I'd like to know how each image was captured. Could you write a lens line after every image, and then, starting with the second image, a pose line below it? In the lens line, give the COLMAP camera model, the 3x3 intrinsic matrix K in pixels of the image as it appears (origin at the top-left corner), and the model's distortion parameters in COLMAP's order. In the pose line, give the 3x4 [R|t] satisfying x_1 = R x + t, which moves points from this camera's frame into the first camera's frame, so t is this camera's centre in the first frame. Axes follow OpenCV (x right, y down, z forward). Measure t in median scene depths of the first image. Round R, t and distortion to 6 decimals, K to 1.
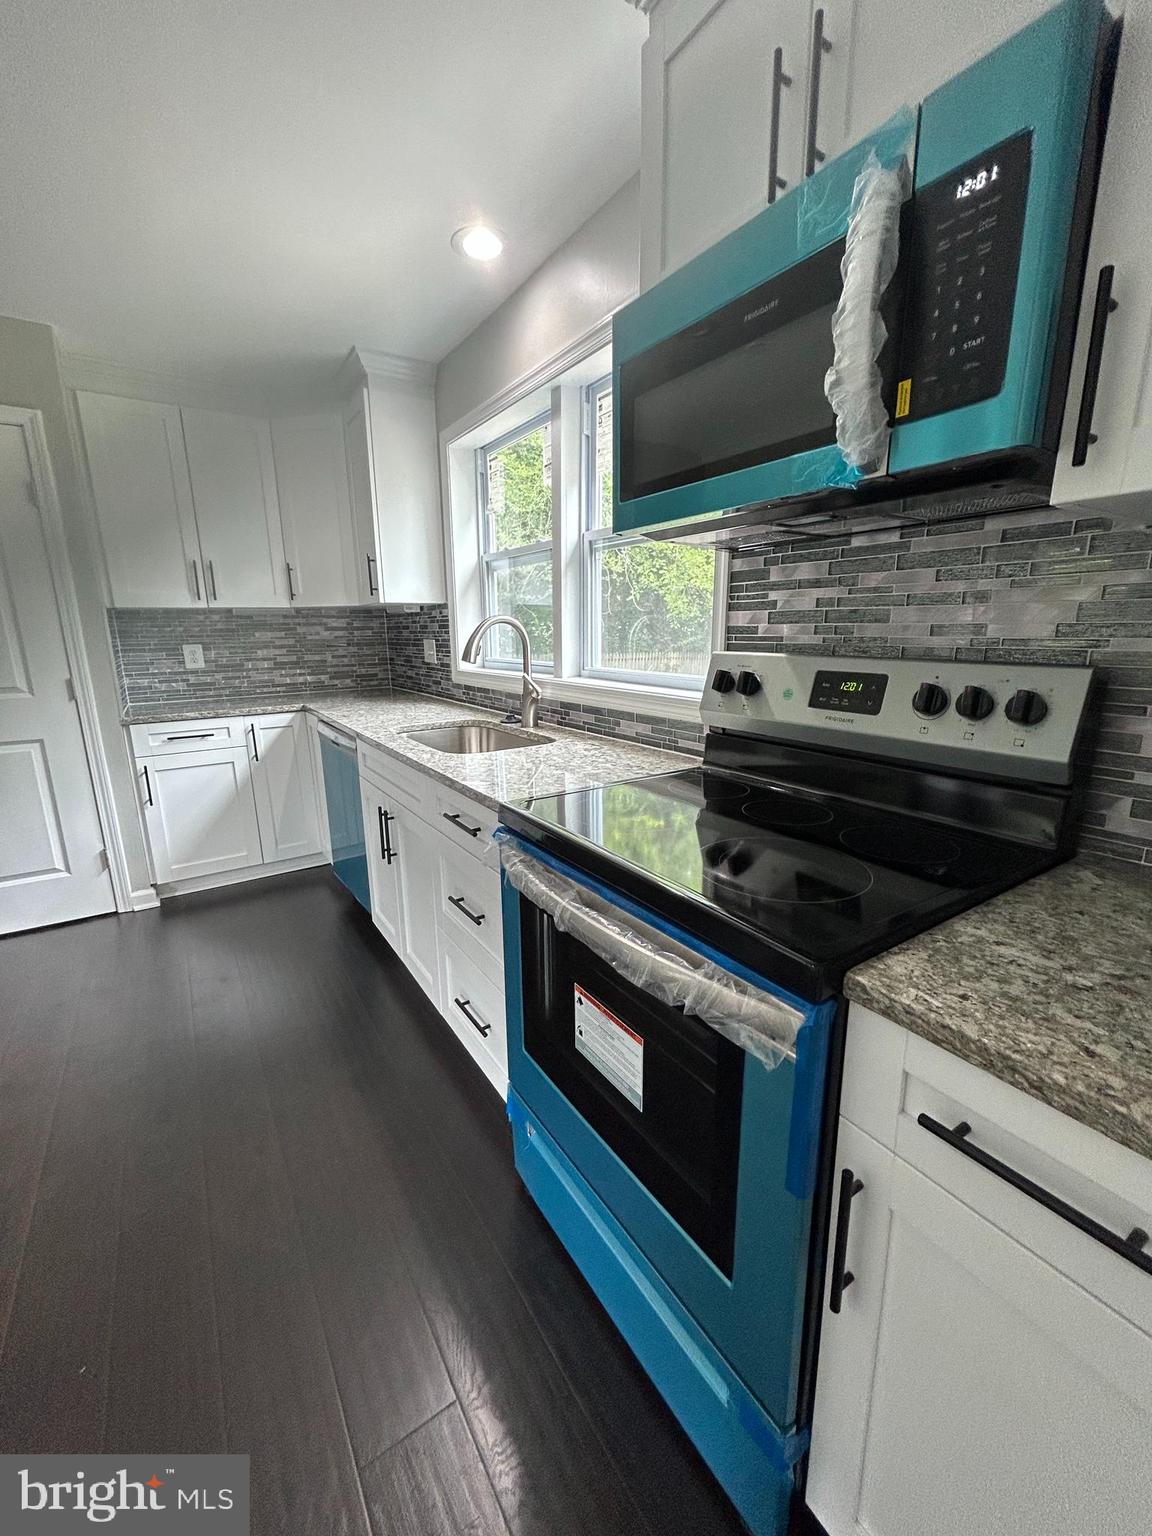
lens RADIAL K [[622.2, 0, 577.7], [0, 622.2, 766.5], [0, 0, 1]] dist [-0.003311, 0.000584]
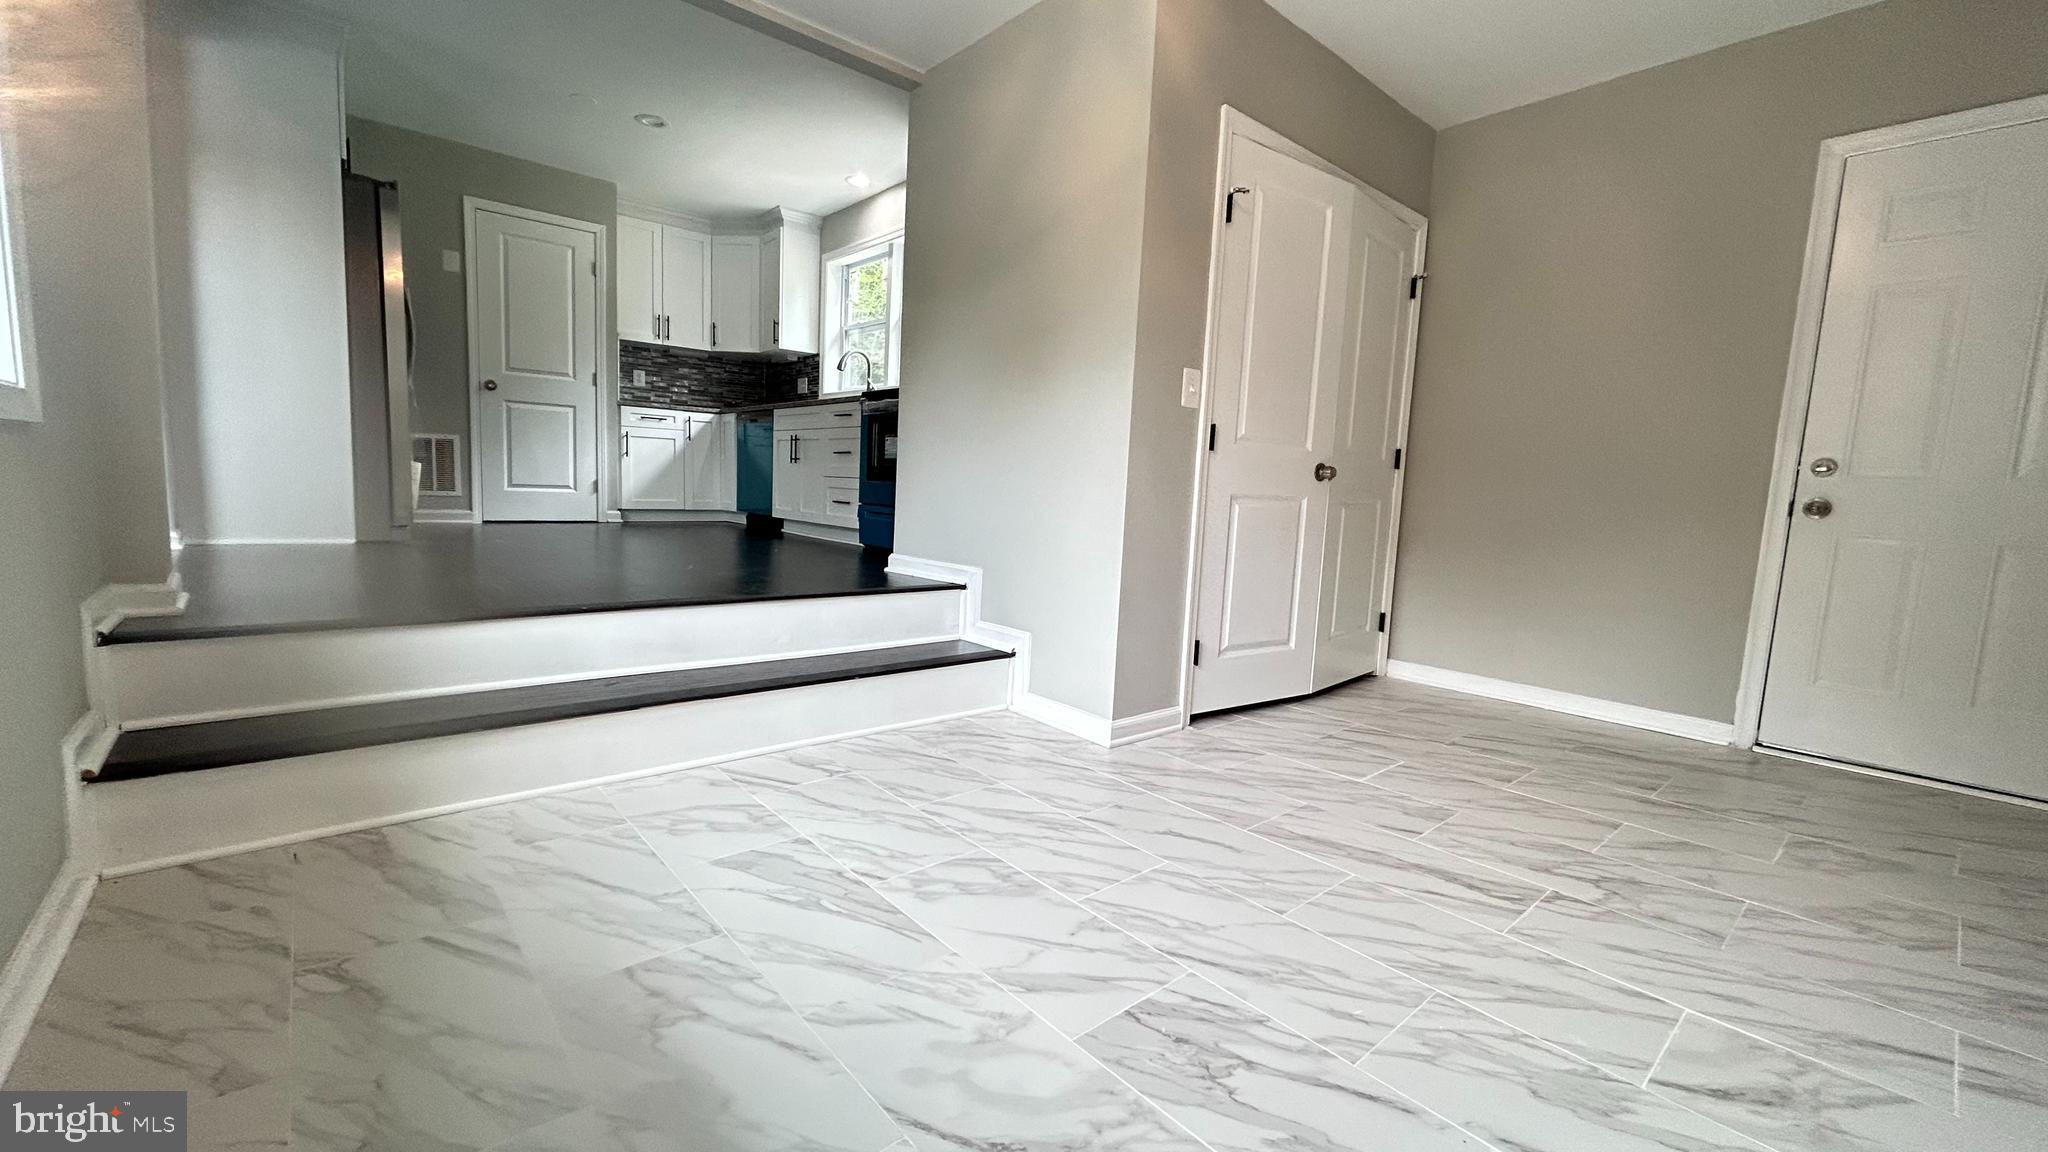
lens RADIAL K [[819.1, 0, 1032.0], [0, 819.1, 566.3], [0, 0, 1]] dist [-0.000248, 0.000130]
pose [[0.989266, 0.042001, 0.139962, 0.071448], [-0.026103, 0.993189, -0.113549, 0.568299], [-0.143778, 0.108677, 0.983625, -1.235690]]
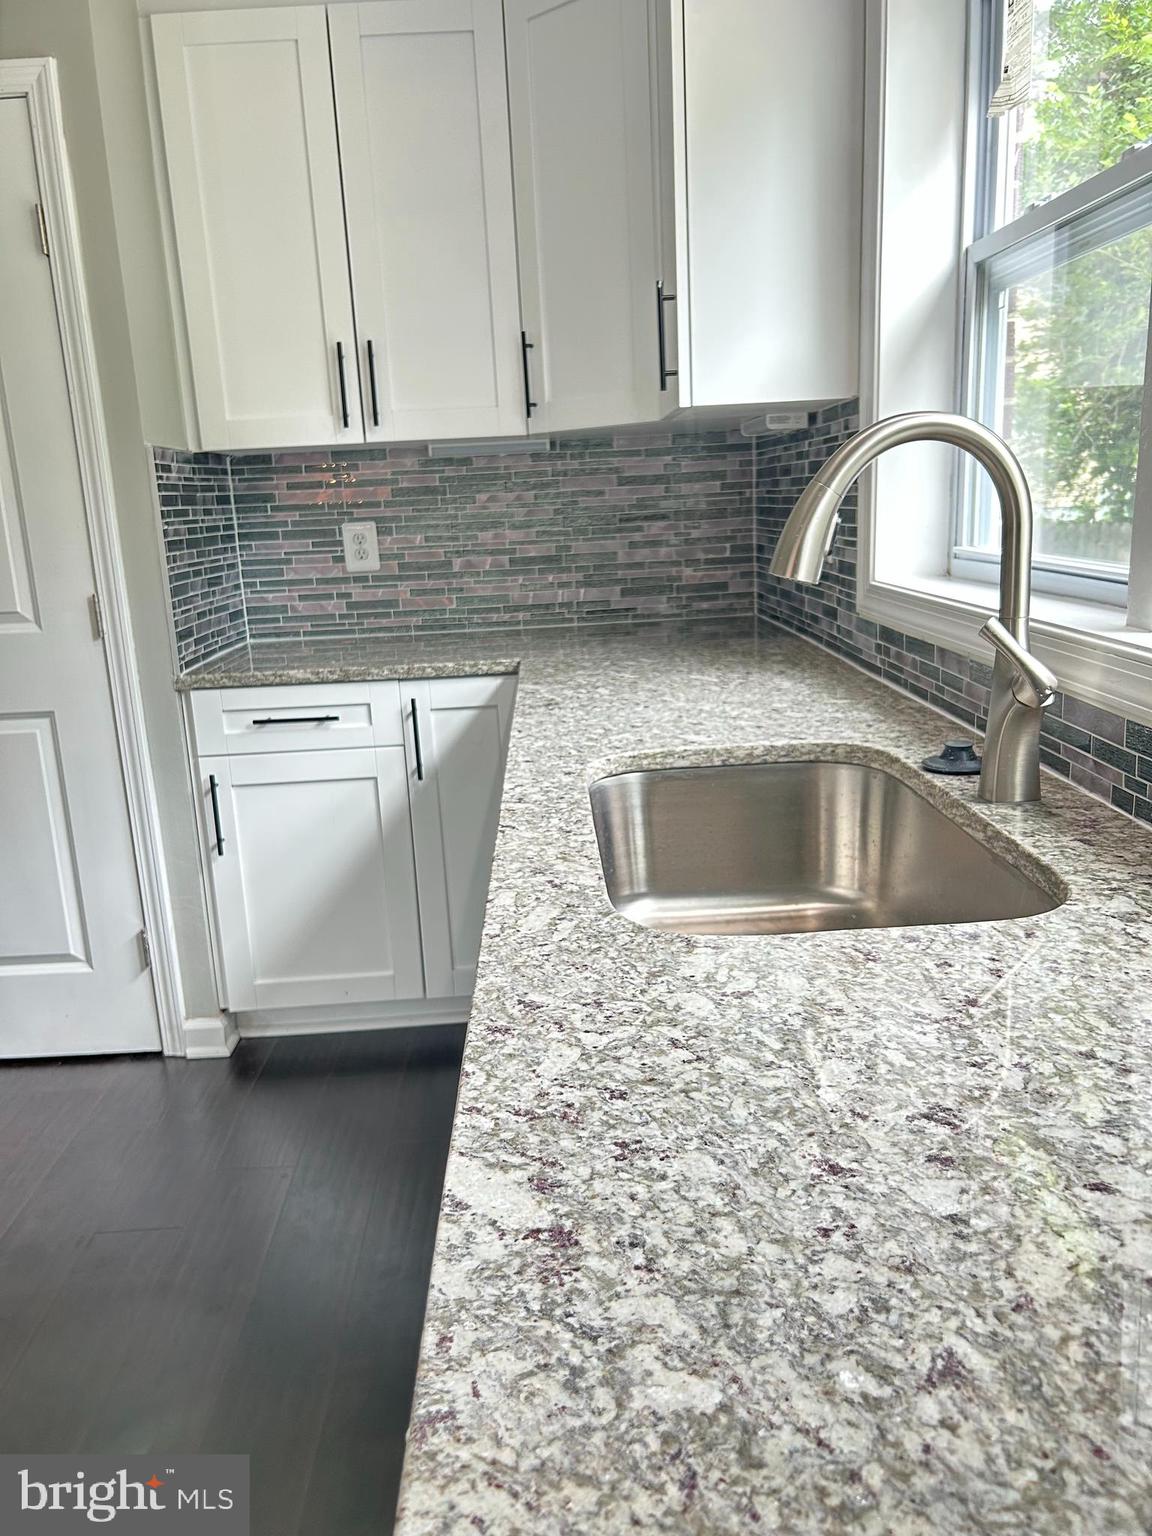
lens RADIAL K [[1171.8, 0, 572.4], [0, 1171.8, 771.8], [0, 0, 1]] dist [0.109536, -0.170861]
pose [[0.850549, 0.093787, -0.517465, 0.028535], [-0.079152, 0.995591, 0.050343, -0.072528], [0.519905, -0.001860, 0.854222, 0.350105]]
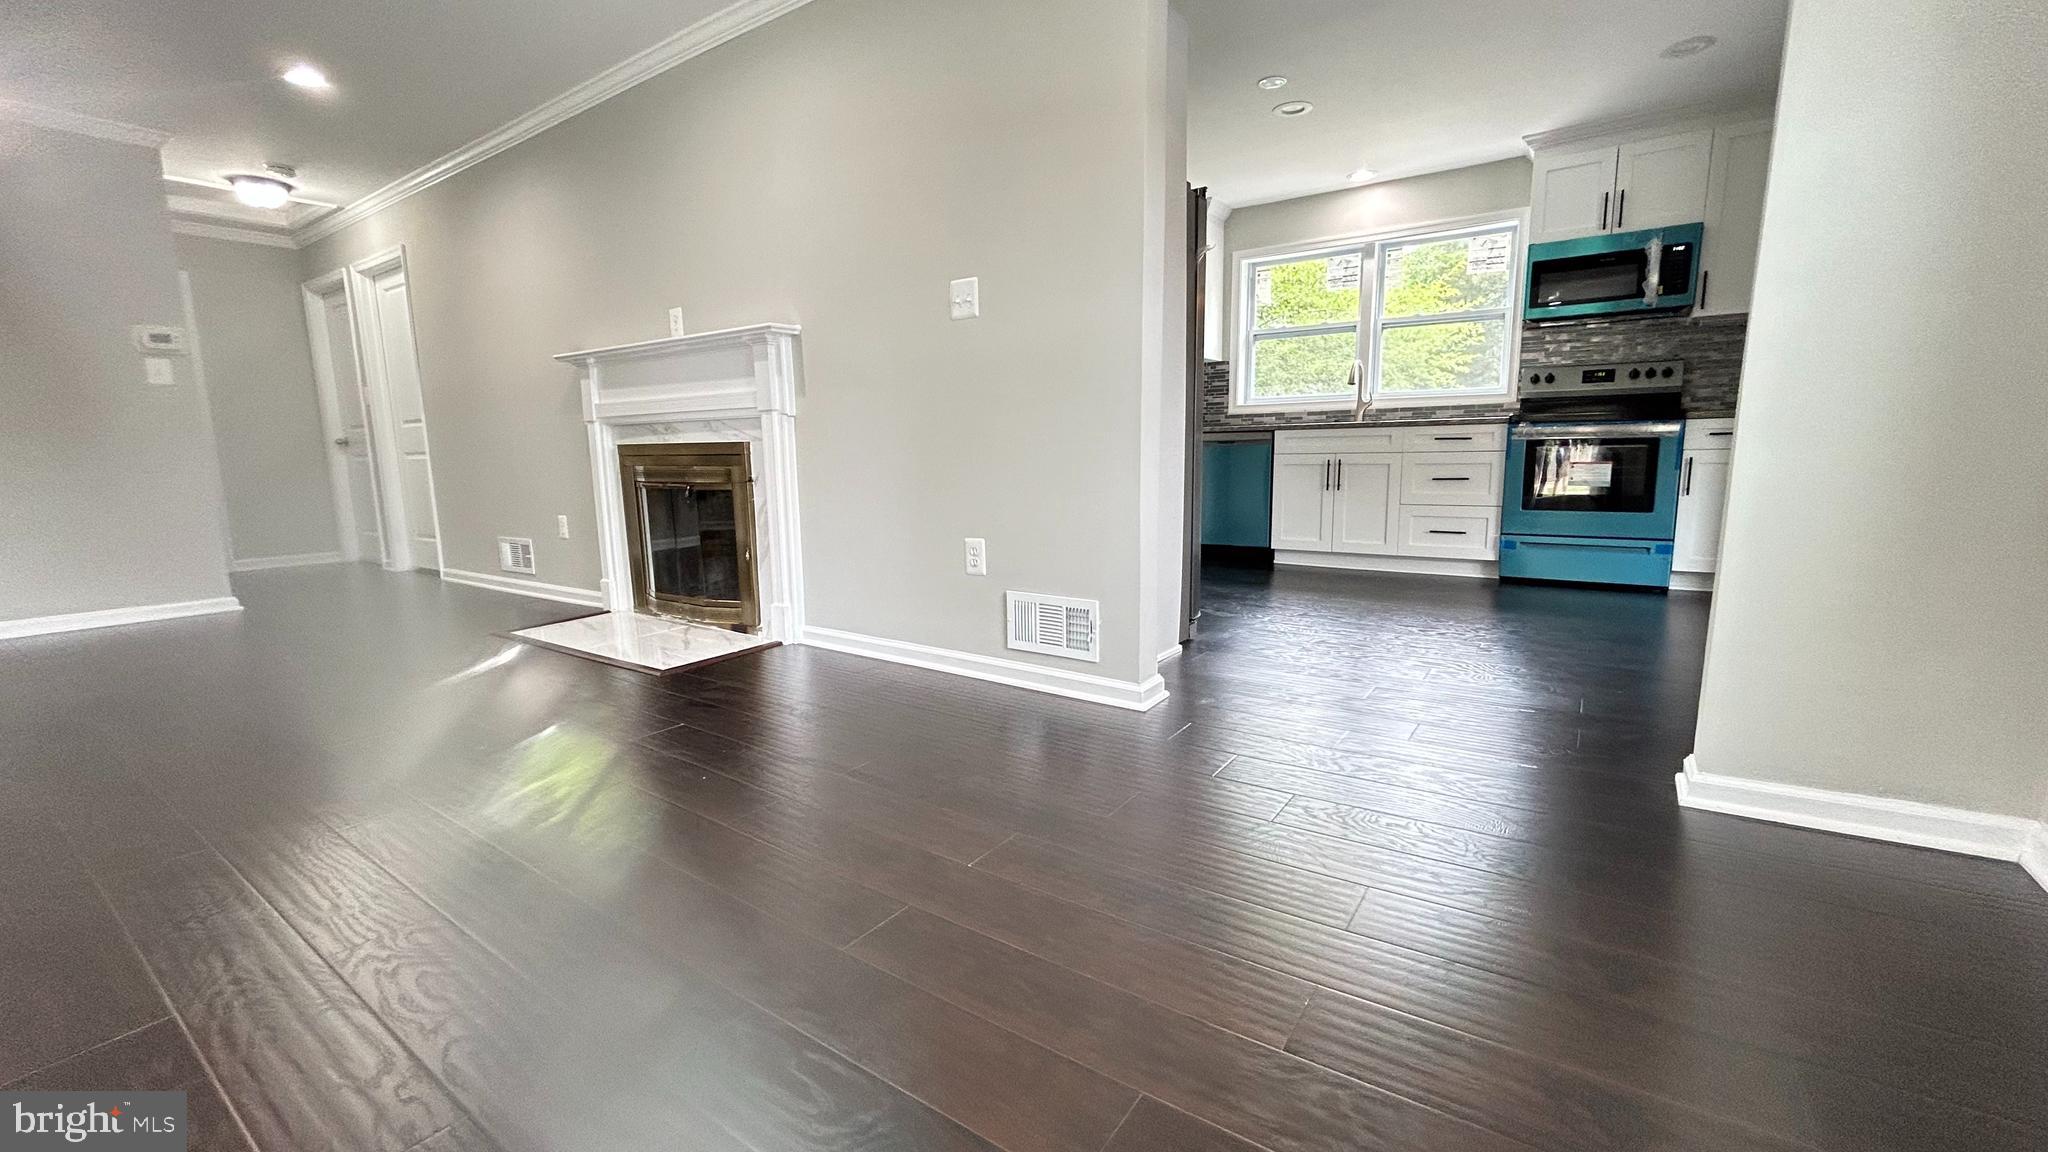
lens RADIAL K [[819.1, 0, 1032.0], [0, 819.1, 566.3], [0, 0, 1]] dist [-0.000248, 0.000130]
pose [[0.928265, -0.061806, 0.366747, -1.517701], [0.089464, 0.994248, -0.058884, 0.327528], [-0.360998, 0.087471, 0.928455, -0.665044]]
